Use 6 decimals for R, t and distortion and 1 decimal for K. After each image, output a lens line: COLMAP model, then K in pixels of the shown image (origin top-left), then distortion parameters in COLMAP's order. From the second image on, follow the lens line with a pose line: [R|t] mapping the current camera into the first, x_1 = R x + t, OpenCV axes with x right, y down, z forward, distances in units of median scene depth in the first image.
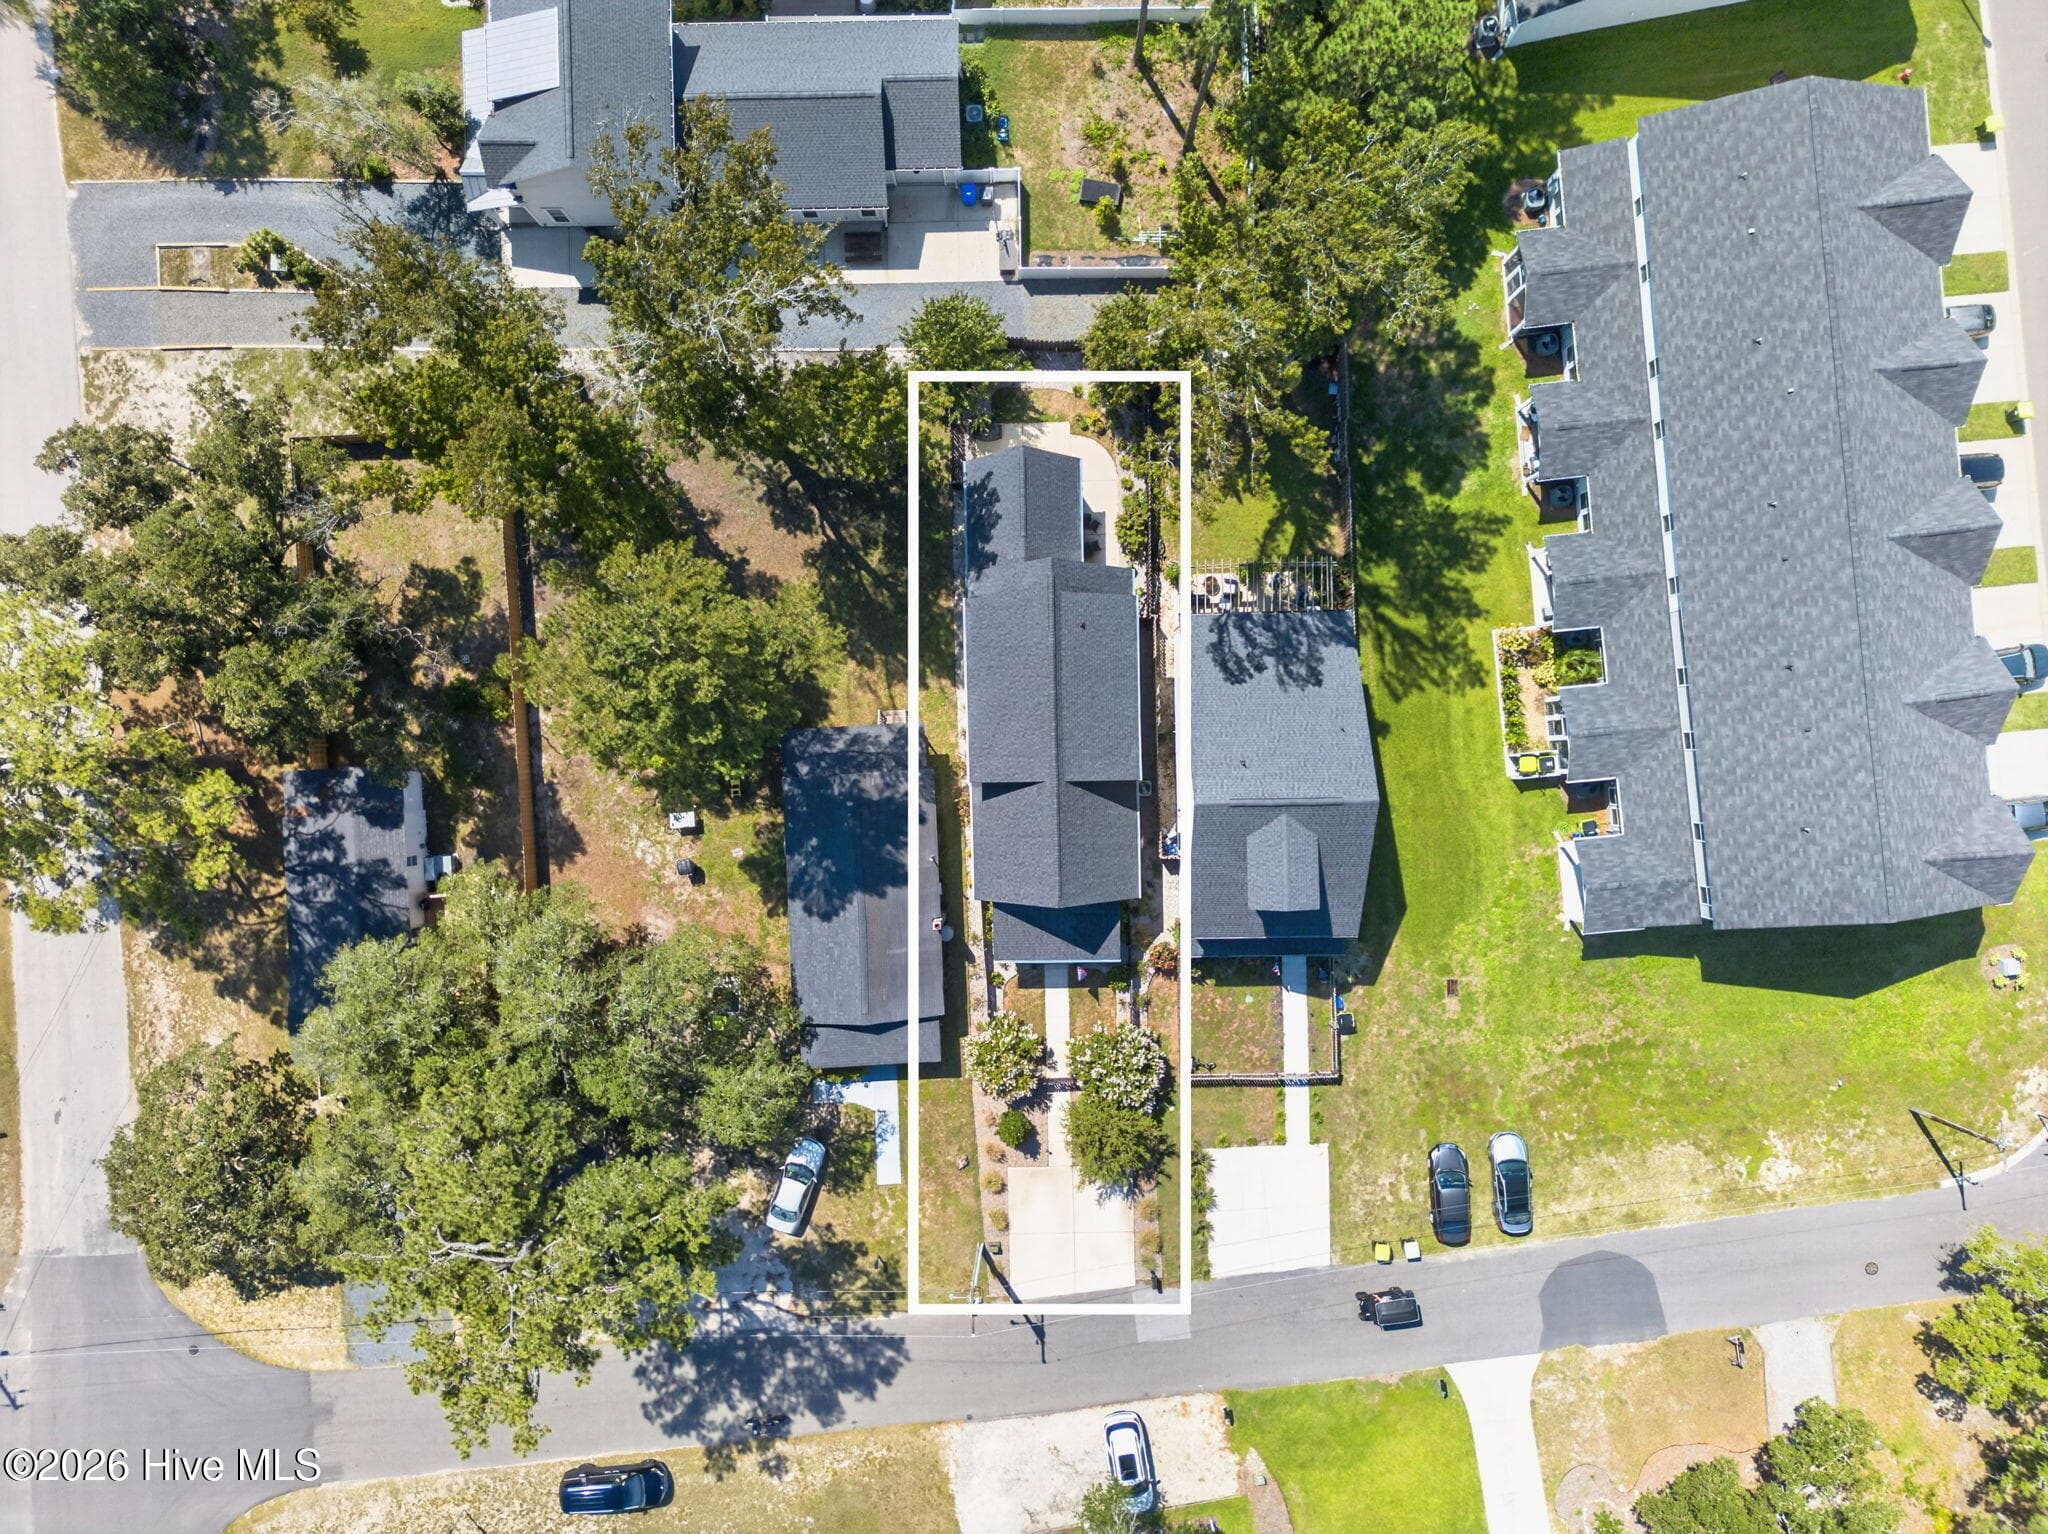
lens RADIAL K [[1638.2, 0, 1012.7], [0, 1638.2, 763.5], [0, 0, 1]] dist [0.005231, -0.004789]
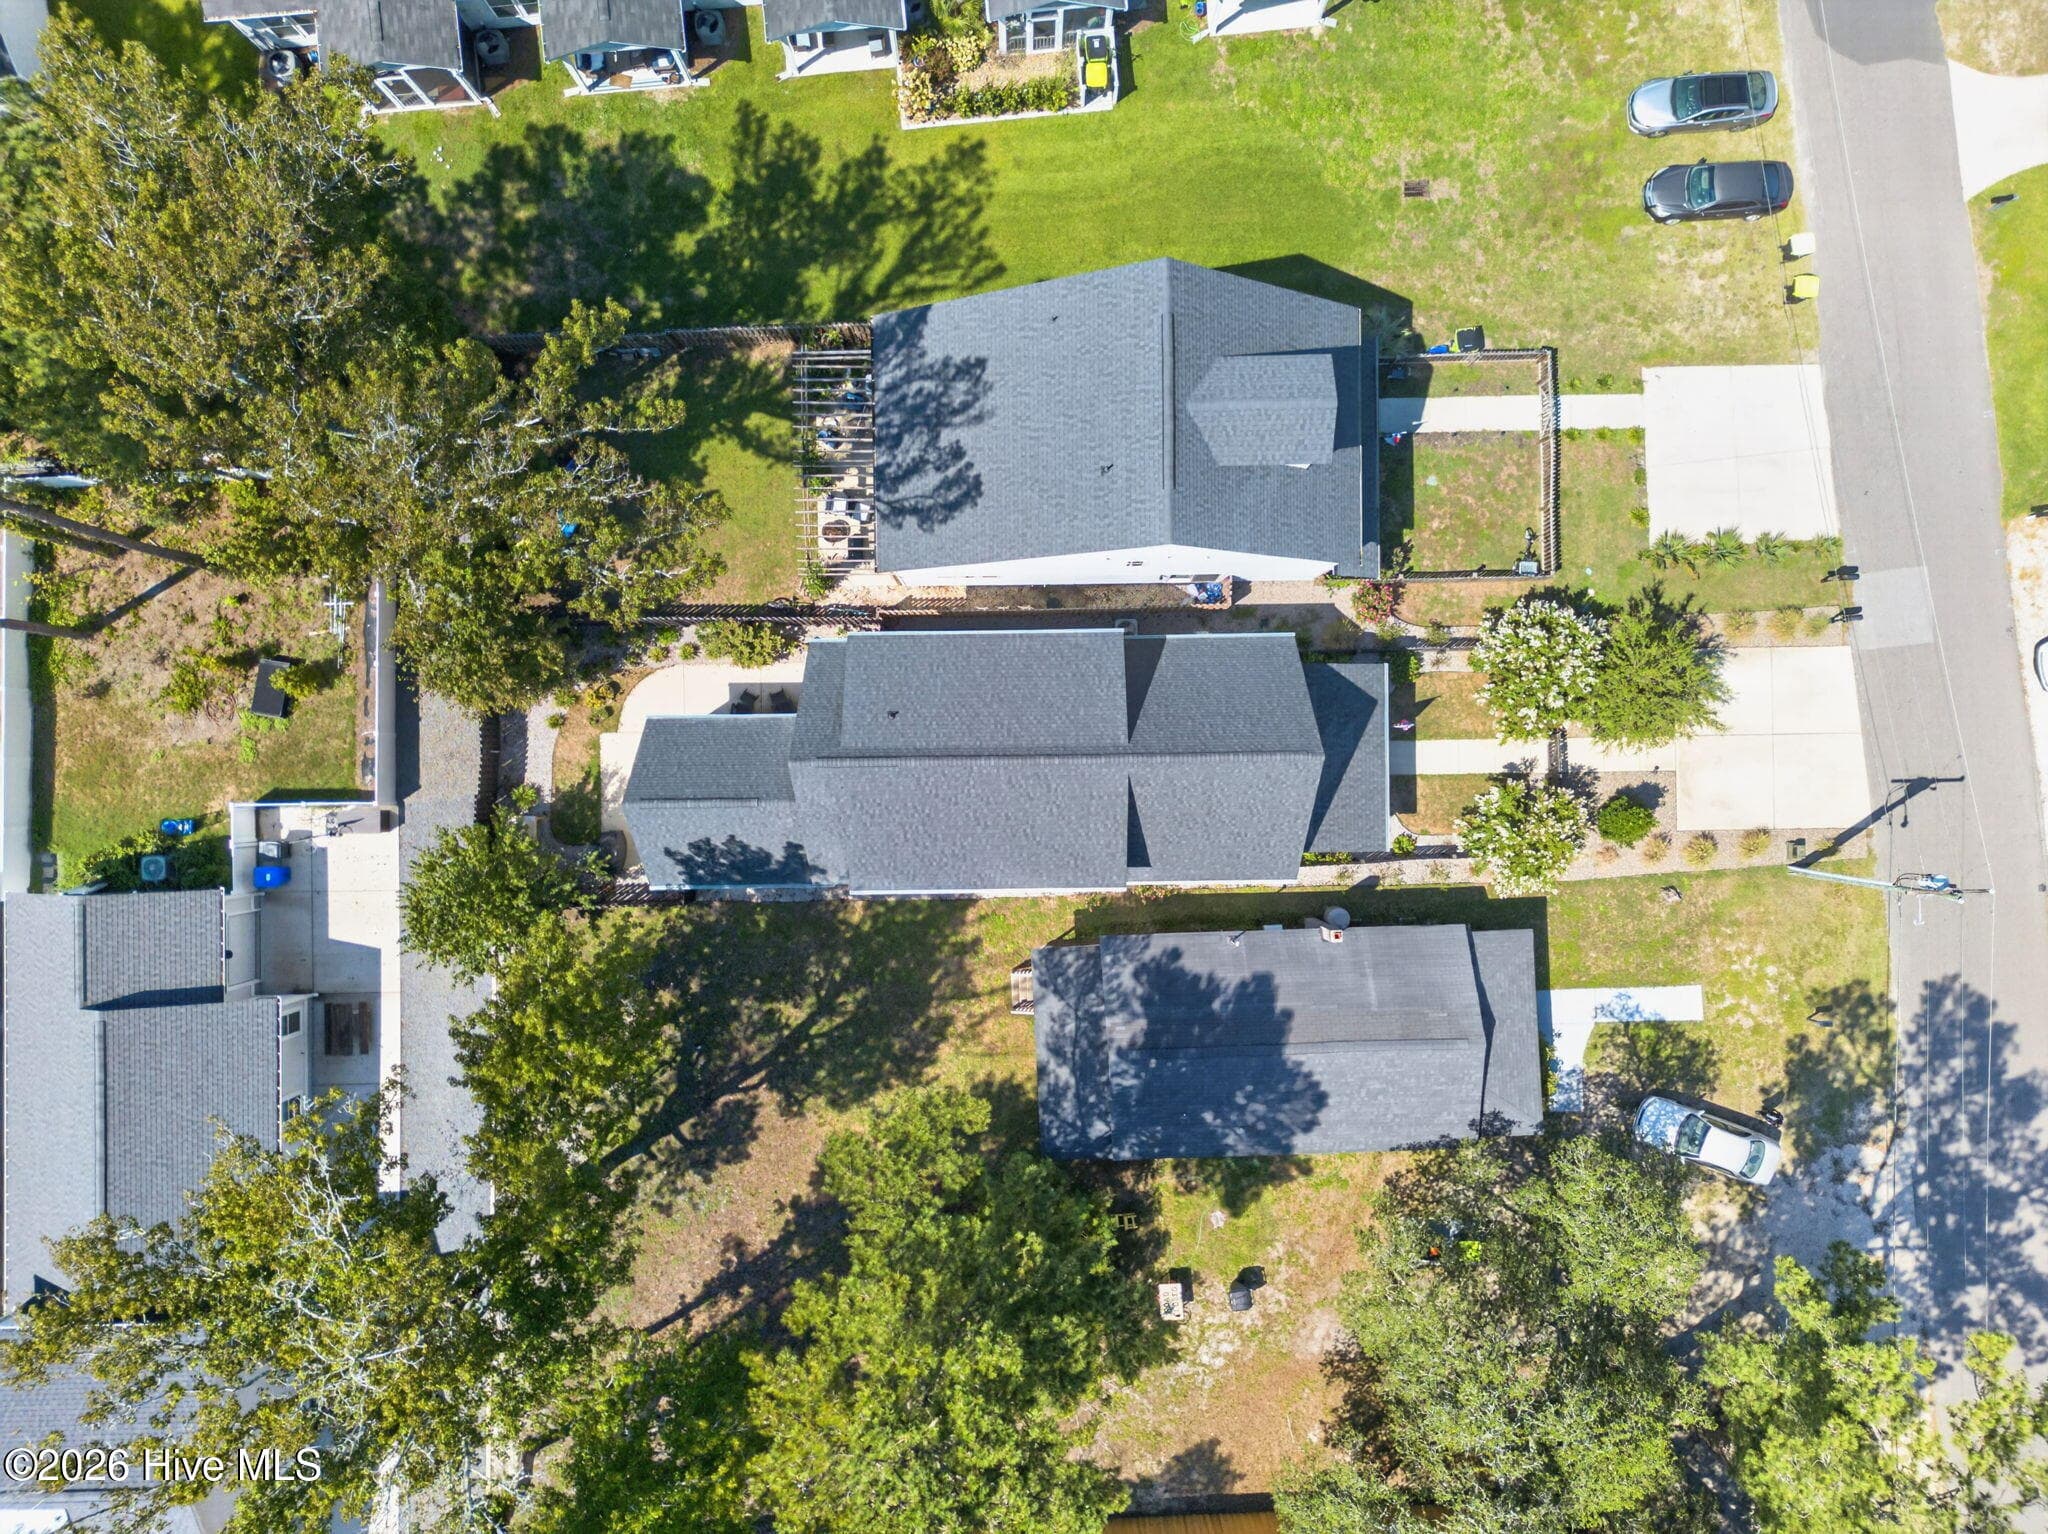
lens RADIAL K [[1561.6, 0, 1024.0], [0, 1561.6, 767.0], [0, 0, 1]] dist [-0.010889, -0.002748]
pose [[0.005539, -0.999885, 0.014110, 0.012666], [0.999977, 0.005594, 0.003847, -0.030920], [-0.003925, 0.014089, 0.999893, 0.344294]]
